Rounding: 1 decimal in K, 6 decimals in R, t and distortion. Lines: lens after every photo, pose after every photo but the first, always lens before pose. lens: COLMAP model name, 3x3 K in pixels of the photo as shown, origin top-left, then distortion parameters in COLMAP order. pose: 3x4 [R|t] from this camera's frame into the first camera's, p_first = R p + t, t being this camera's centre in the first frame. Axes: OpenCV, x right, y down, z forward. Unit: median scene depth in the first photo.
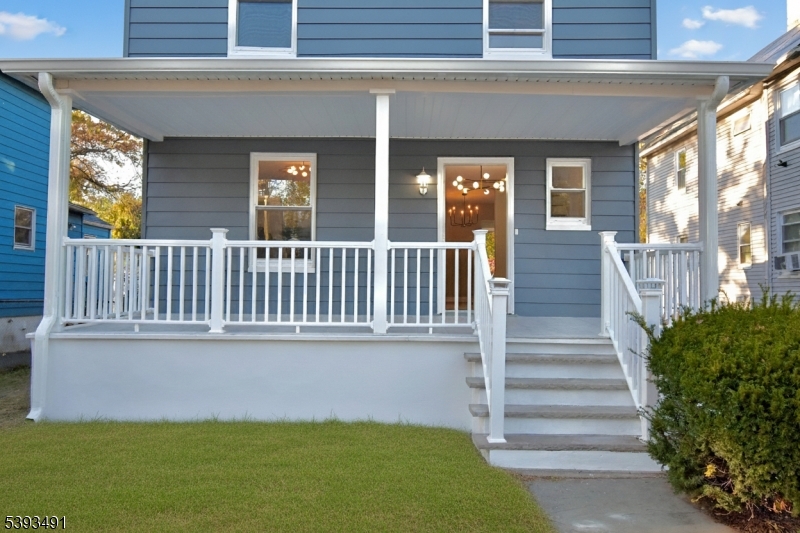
lens RADIAL K [[596.7, 0, 400.0], [0, 596.7, 266.5], [0, 0, 1]] dist [-0.005553, -0.001550]
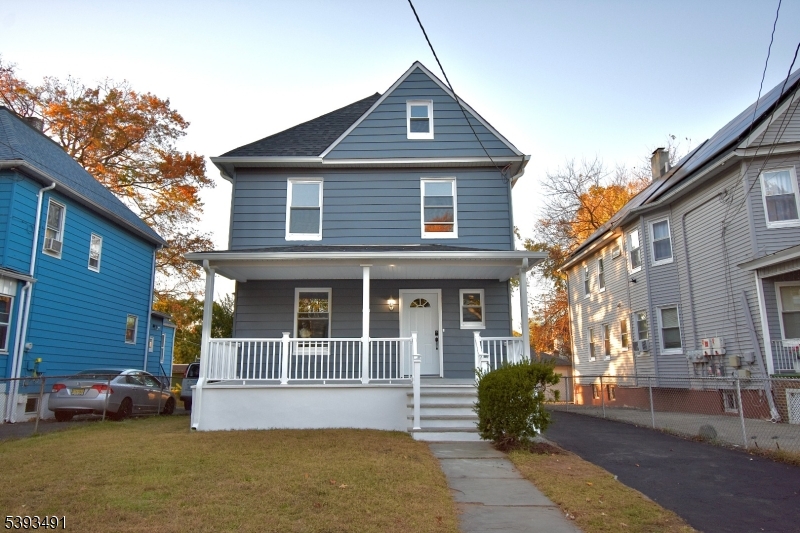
lens RADIAL K [[545.3, 0, 400.0], [0, 545.3, 266.5], [0, 0, 1]] dist [0.003203, -0.000724]
pose [[0.999894, -0.012234, 0.007957, 0.072220], [0.013338, 0.987330, -0.158118, 0.012806], [-0.005922, 0.158208, 0.987388, -0.857910]]
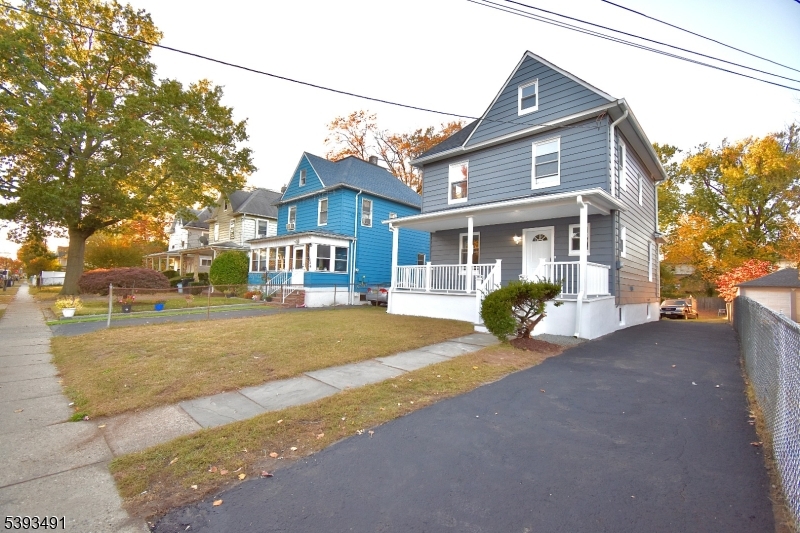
lens RADIAL K [[349.8, 0, 400.0], [0, 349.8, 266.5], [0, 0, 1]] dist [0.024886, -0.029129]
pose [[0.736681, -0.023511, -0.675831, 0.908908], [0.001745, 0.999458, -0.032868, 0.029812], [0.676238, 0.023034, 0.736323, -0.580177]]
